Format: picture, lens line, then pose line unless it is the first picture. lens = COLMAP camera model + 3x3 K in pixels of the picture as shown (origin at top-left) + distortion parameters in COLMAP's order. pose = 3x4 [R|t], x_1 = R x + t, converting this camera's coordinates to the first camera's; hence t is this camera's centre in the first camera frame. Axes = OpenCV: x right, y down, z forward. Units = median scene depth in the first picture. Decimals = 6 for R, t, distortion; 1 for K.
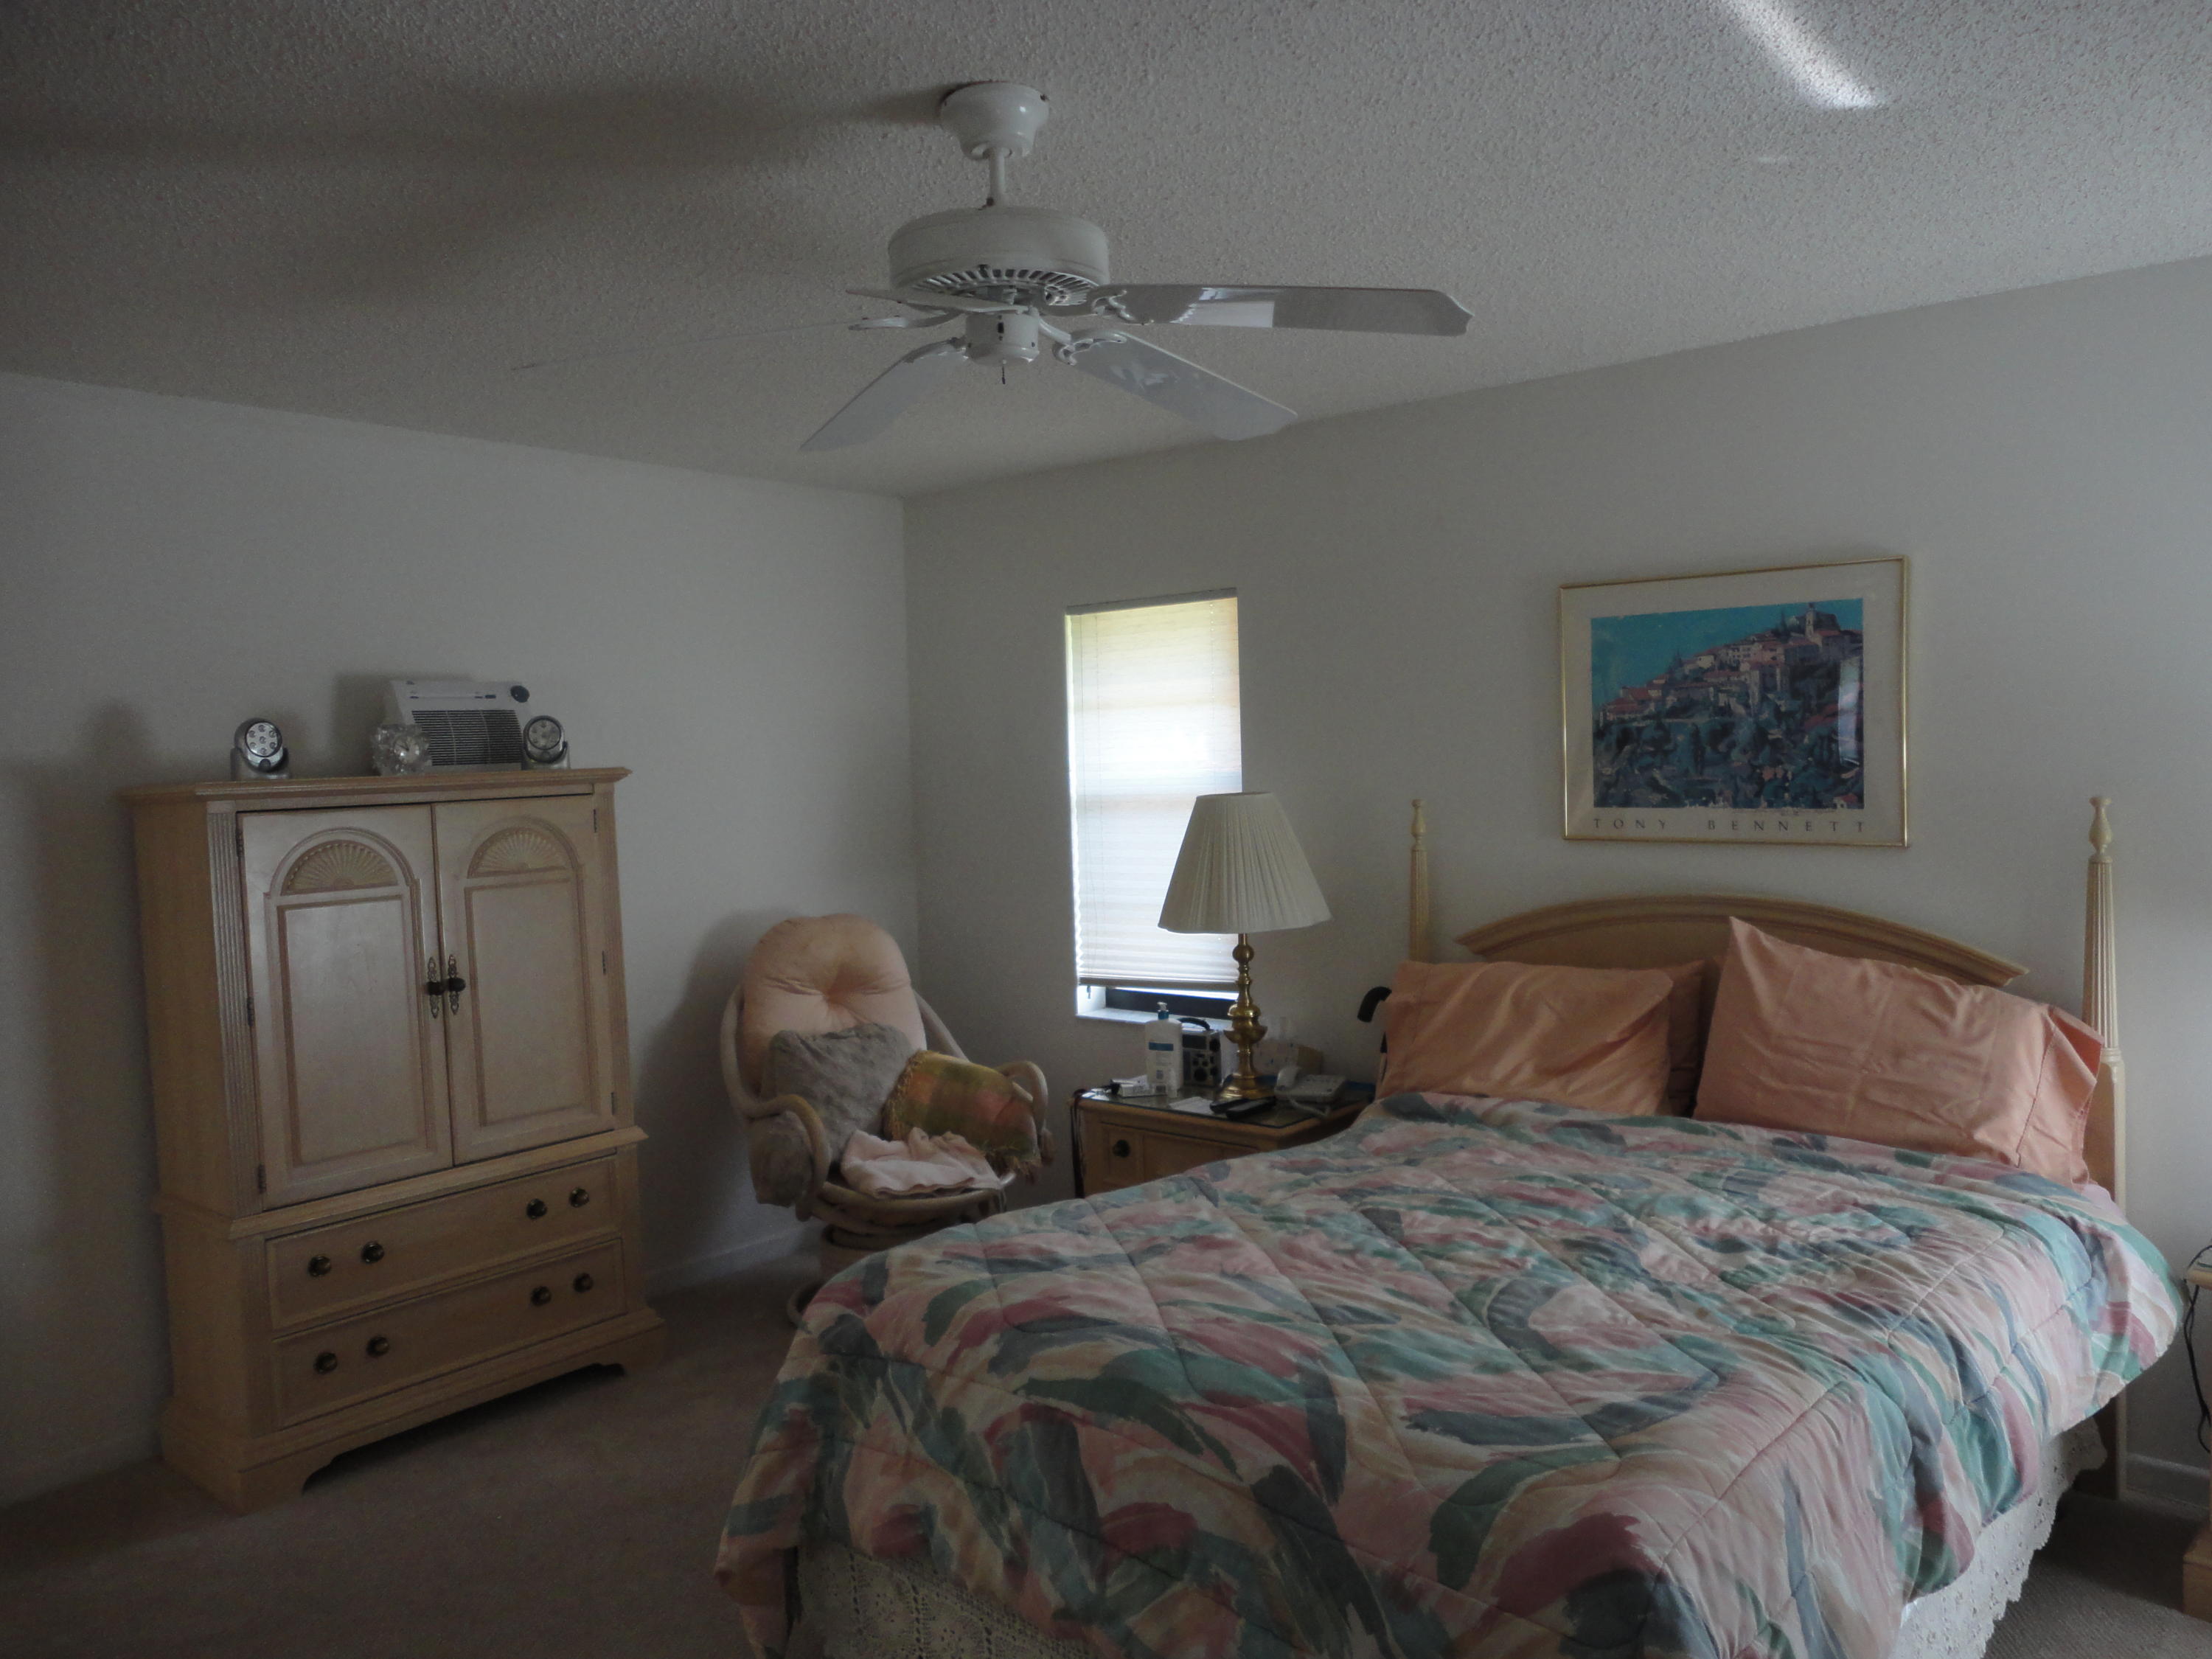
lens RADIAL K [[1534.9, 0, 1106.0], [0, 1534.9, 829.5], [0, 0, 1]] dist [-0.006809, -0.000426]
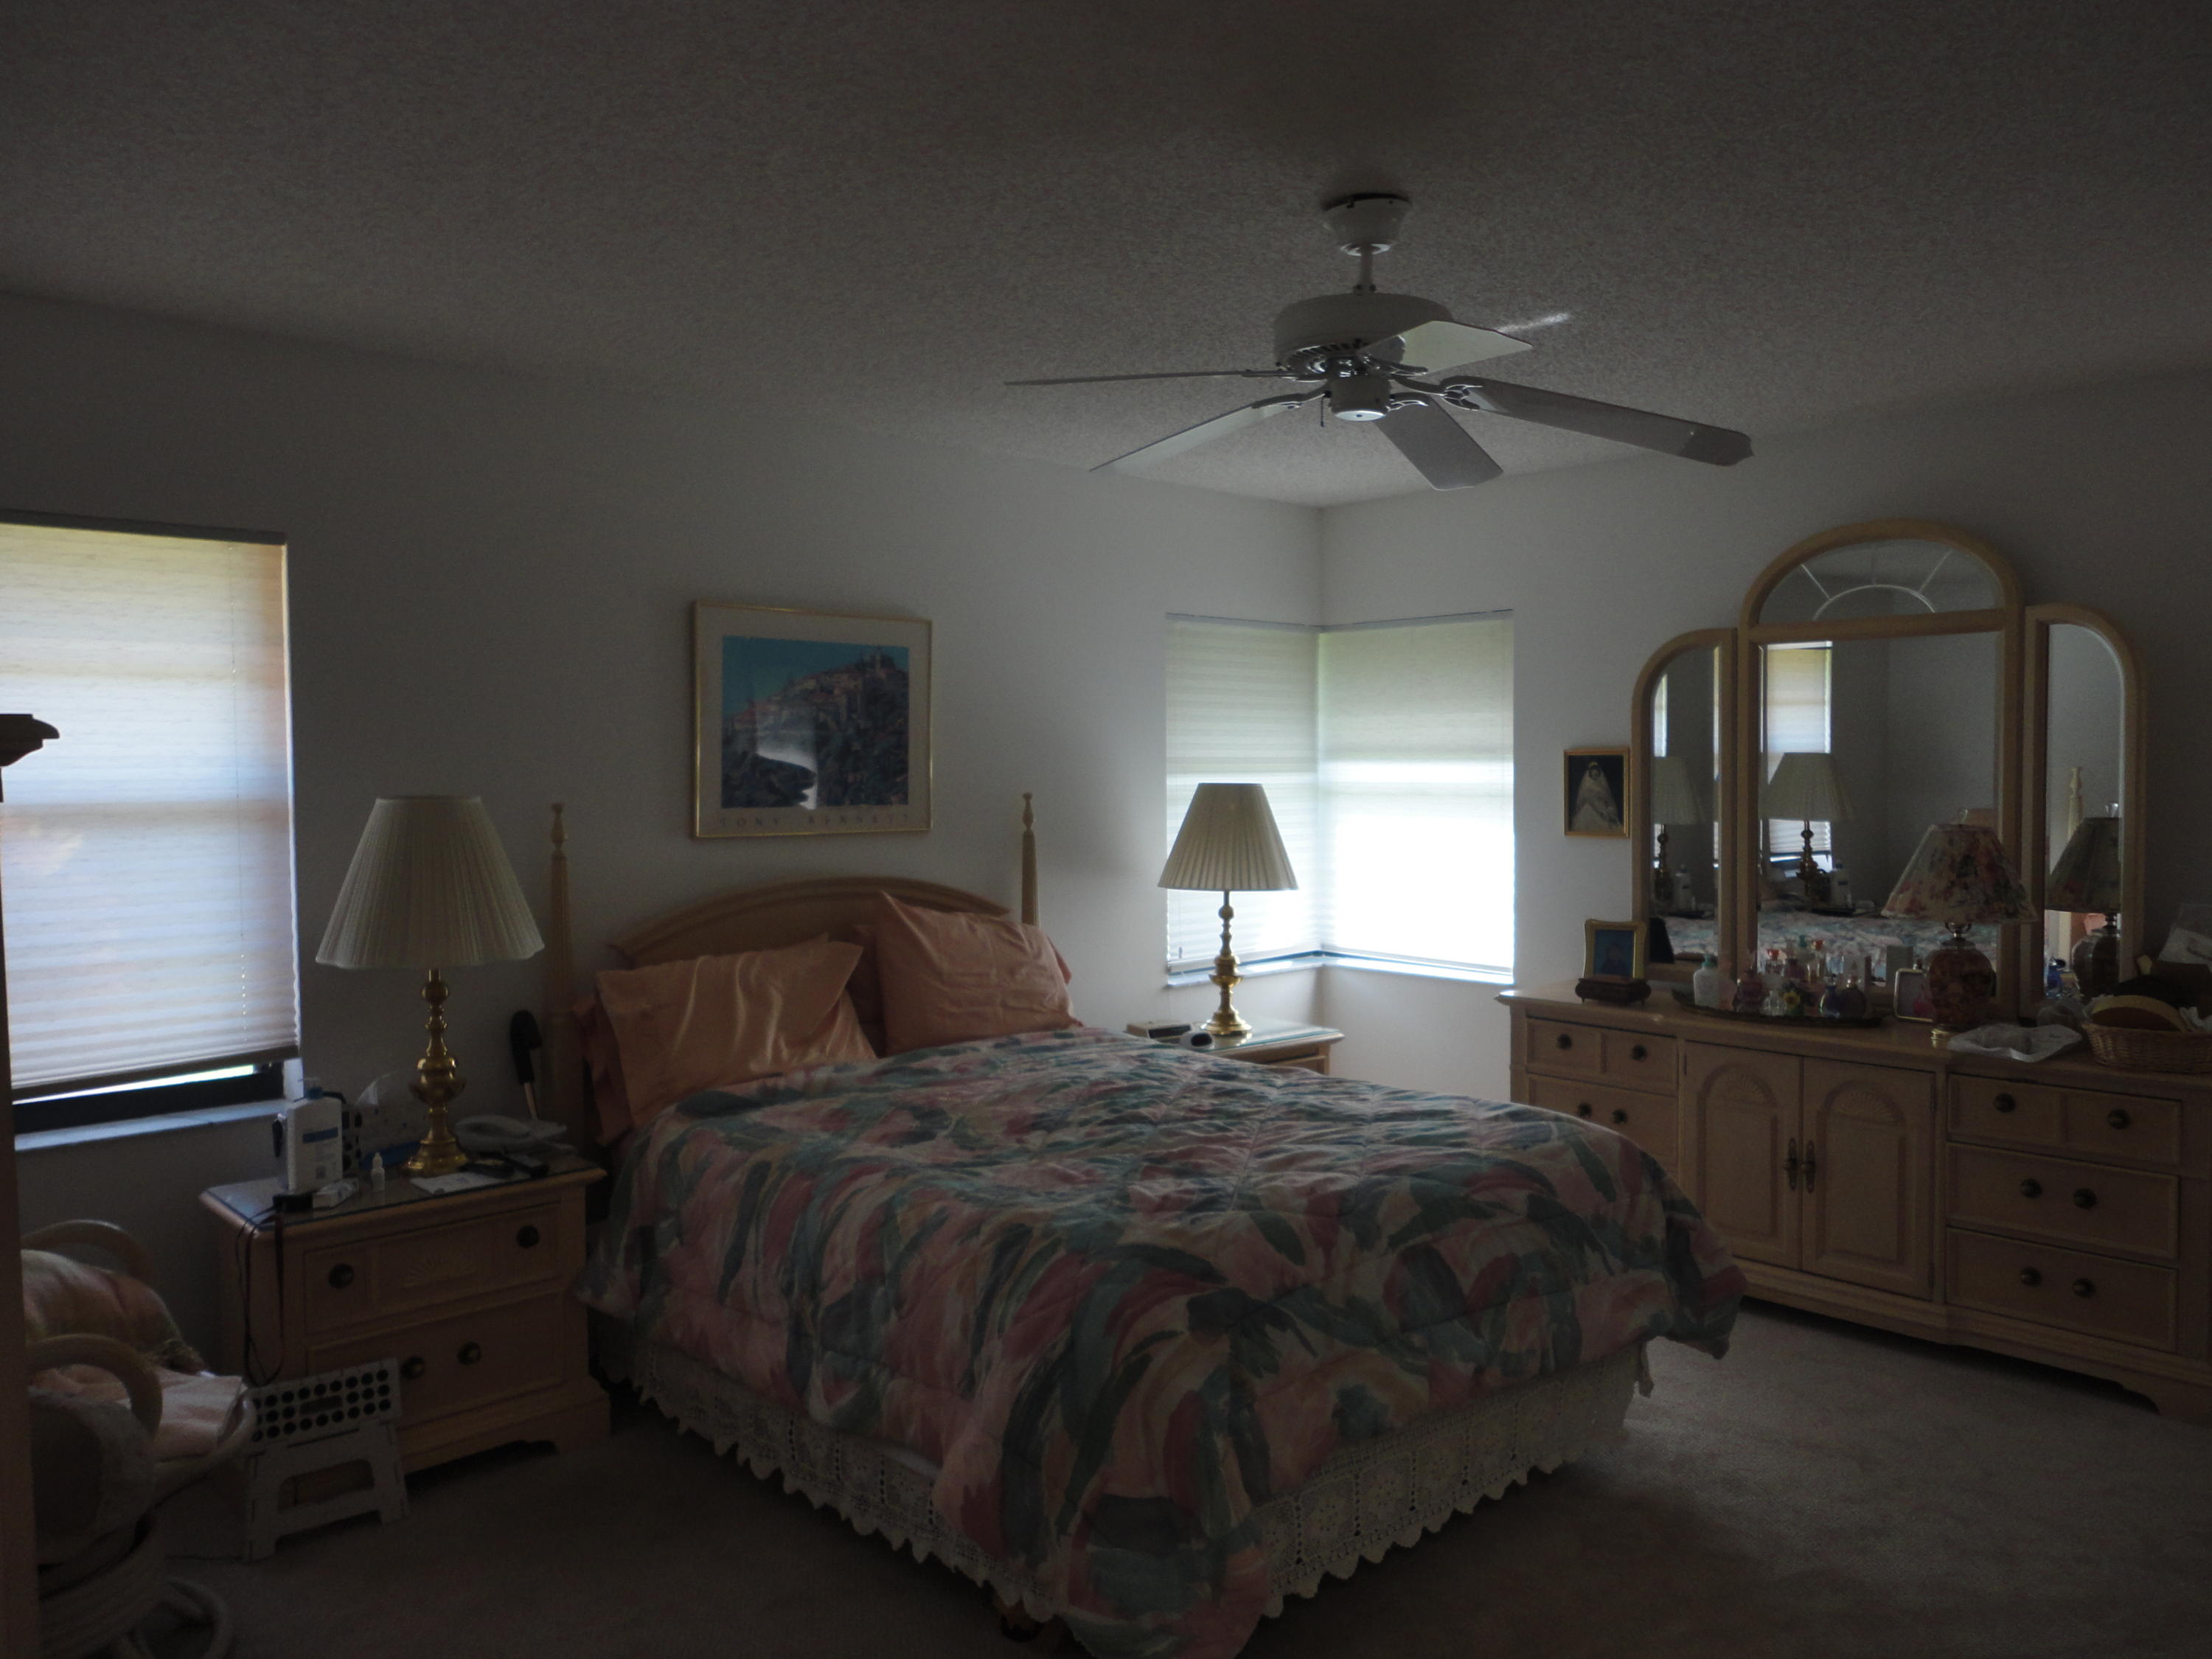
lens RADIAL K [[1534.9, 0, 1106.0], [0, 1534.9, 829.5], [0, 0, 1]] dist [-0.006809, -0.000426]
pose [[0.146414, -0.018102, 0.989058, -0.795037], [0.043408, 0.998987, 0.011858, -0.000044], [-0.988270, 0.041197, 0.147052, 0.621725]]
